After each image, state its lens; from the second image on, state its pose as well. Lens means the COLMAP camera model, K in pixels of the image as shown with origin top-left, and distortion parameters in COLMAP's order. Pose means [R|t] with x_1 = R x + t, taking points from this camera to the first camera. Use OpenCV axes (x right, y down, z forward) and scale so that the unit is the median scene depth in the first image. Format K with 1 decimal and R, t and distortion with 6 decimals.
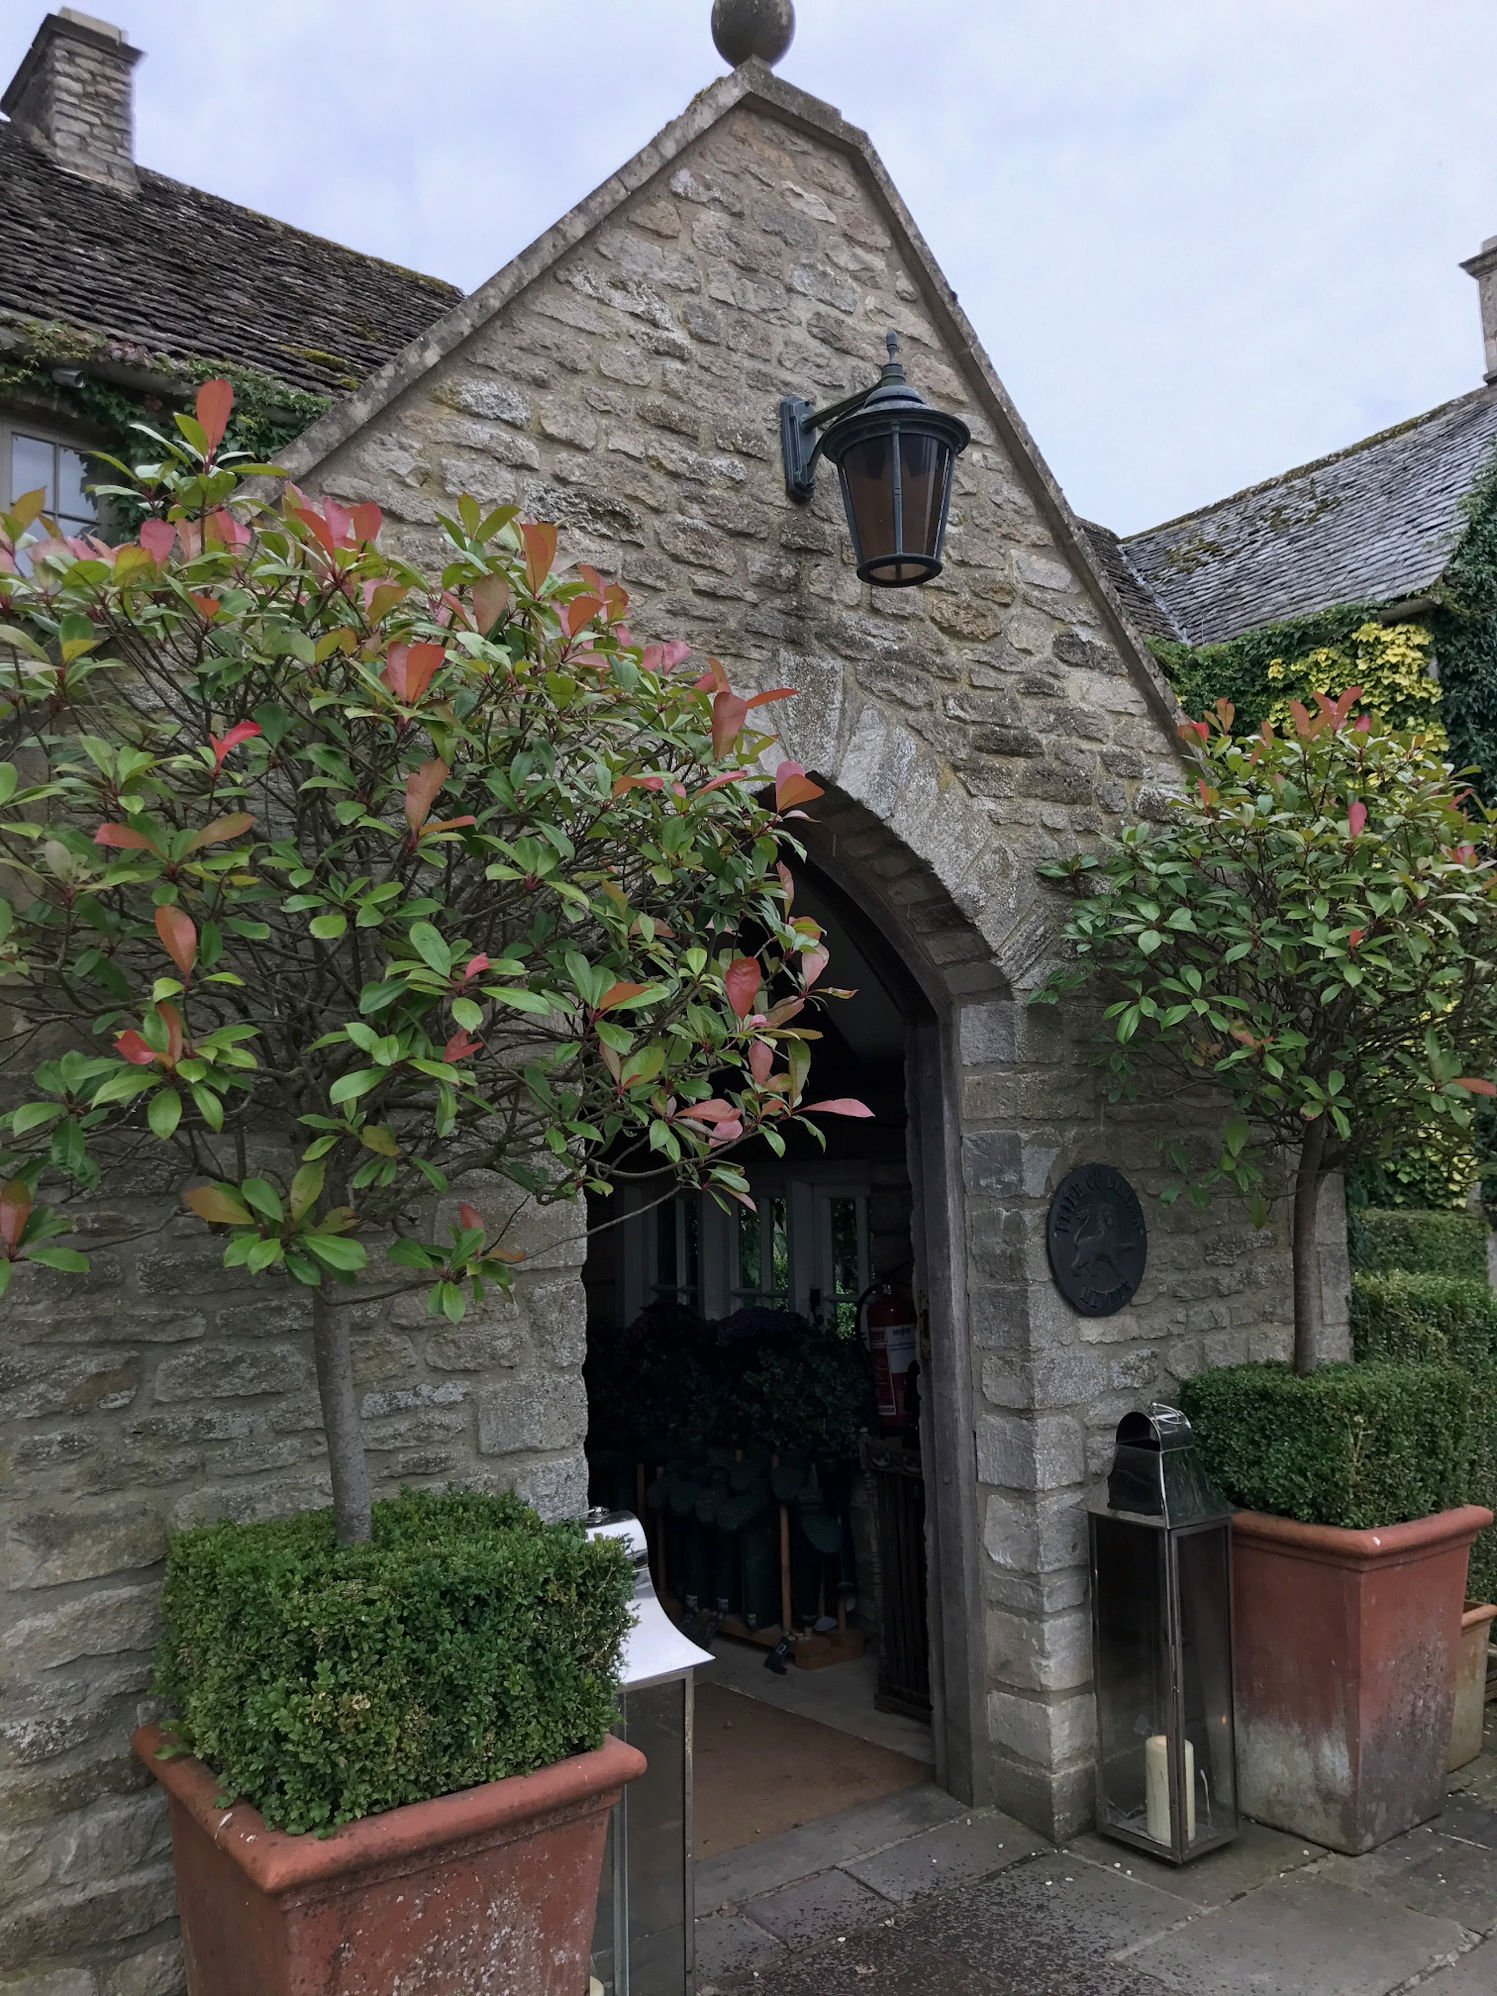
lens RADIAL K [[1609.5, 0, 742.3], [0, 1609.5, 1011.6], [0, 0, 1]] dist [0.023071, -0.055772]
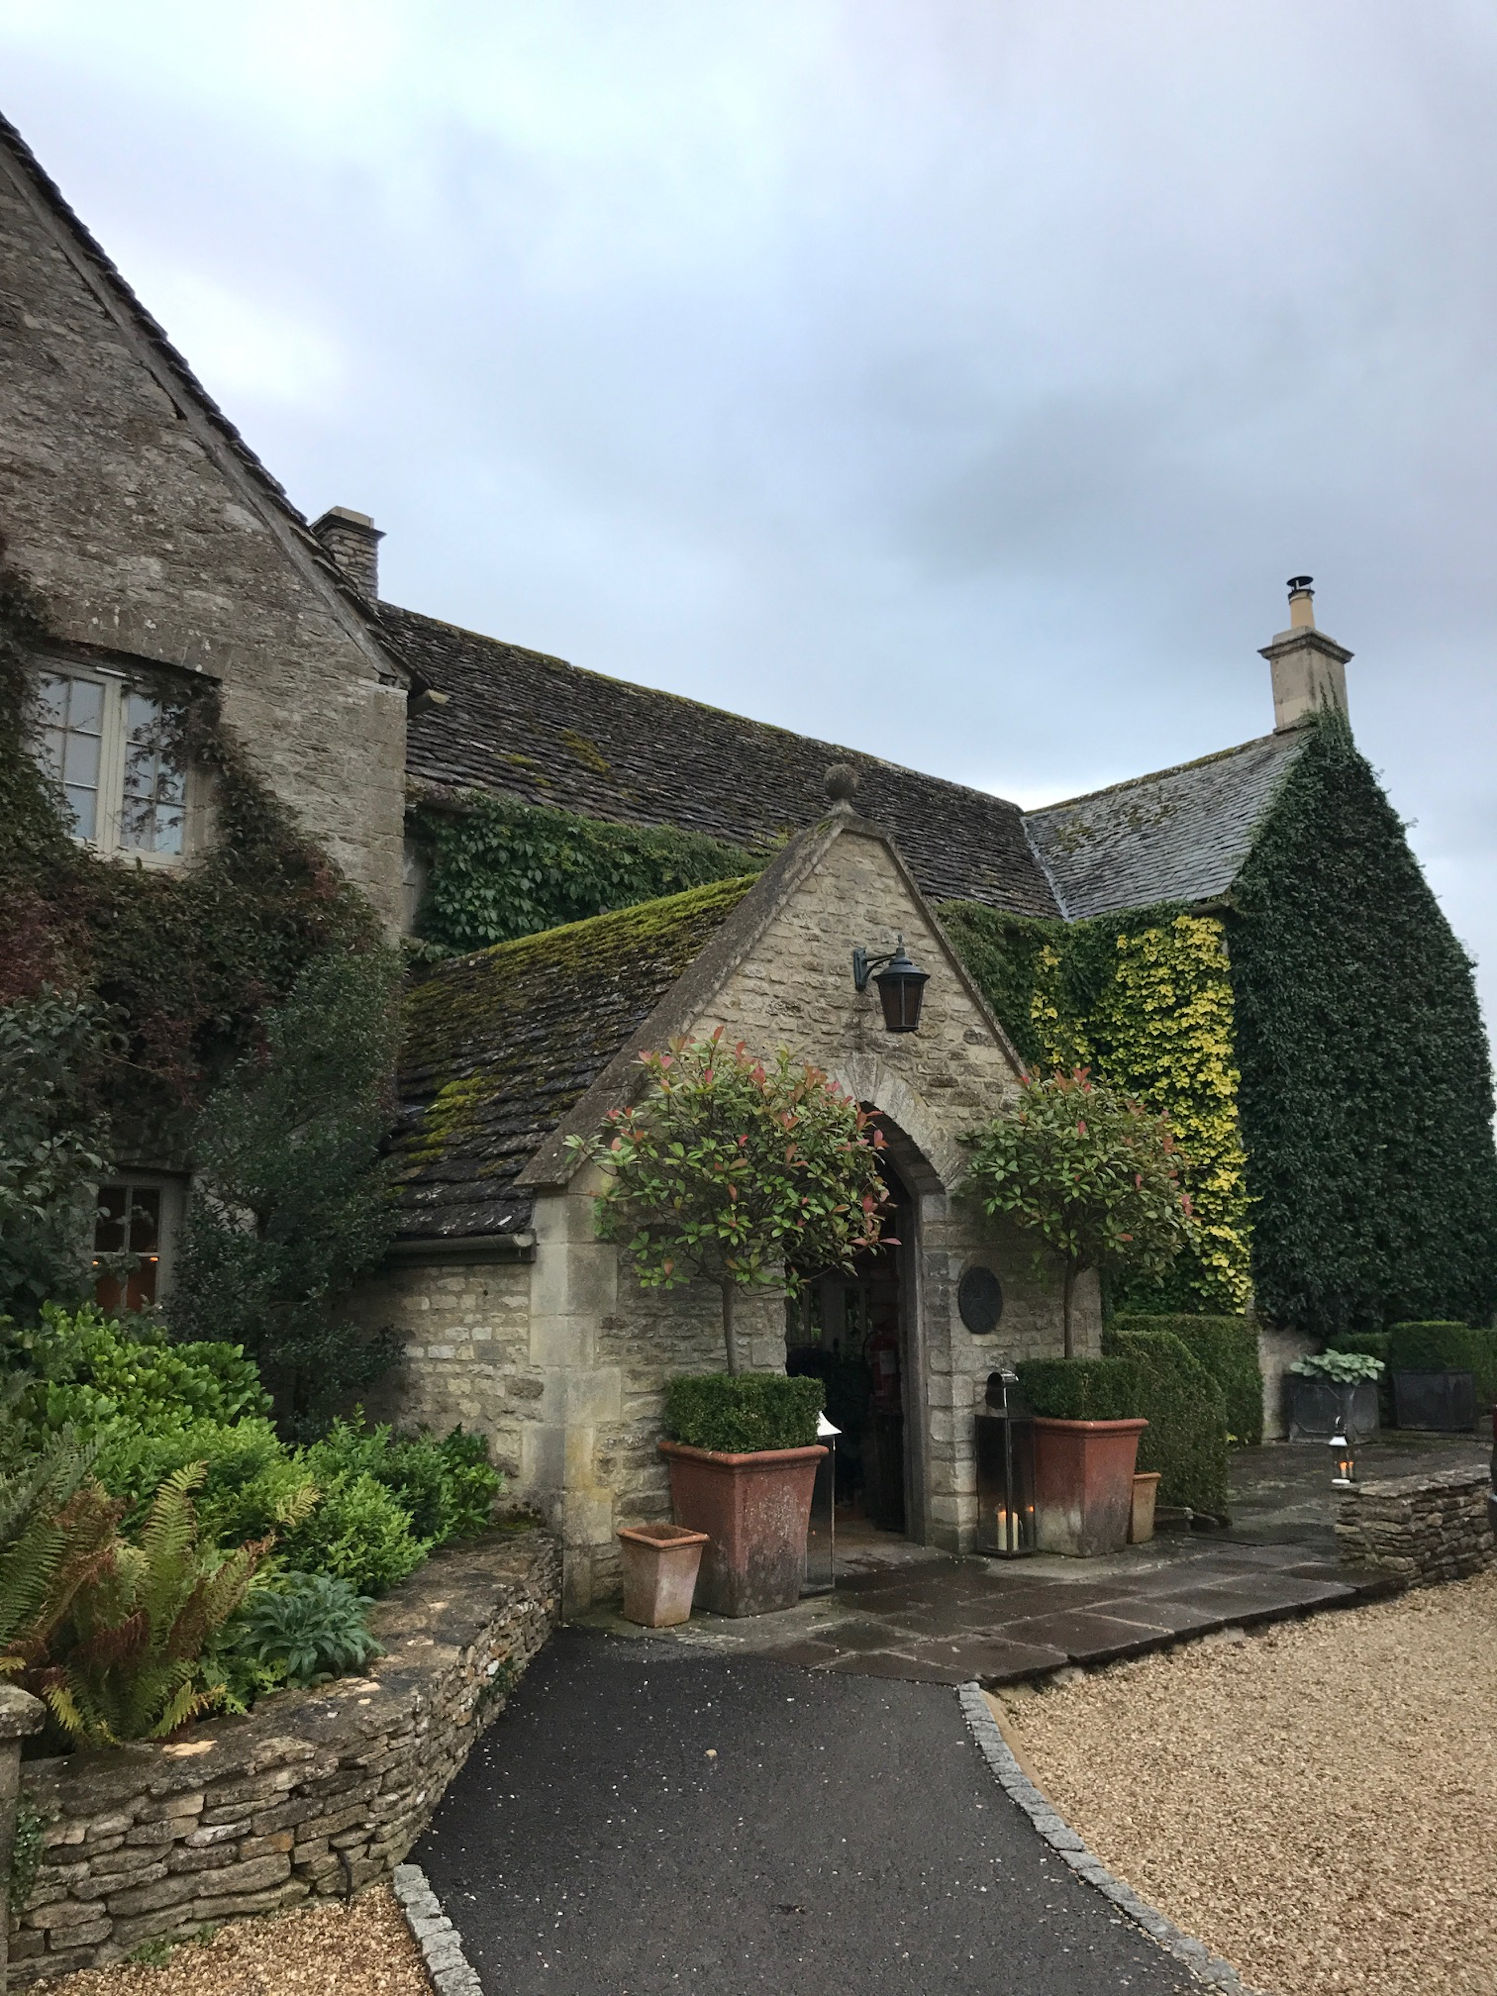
lens RADIAL K [[1609.5, 0, 745.4], [0, 1609.5, 982.5], [0, 0, 1]] dist [0.023071, -0.055772]
pose [[0.998652, 0.025732, 0.045071, -0.238499], [-0.021289, 0.995113, -0.096417, -0.083695], [-0.047332, 0.095328, 0.994320, -1.362058]]
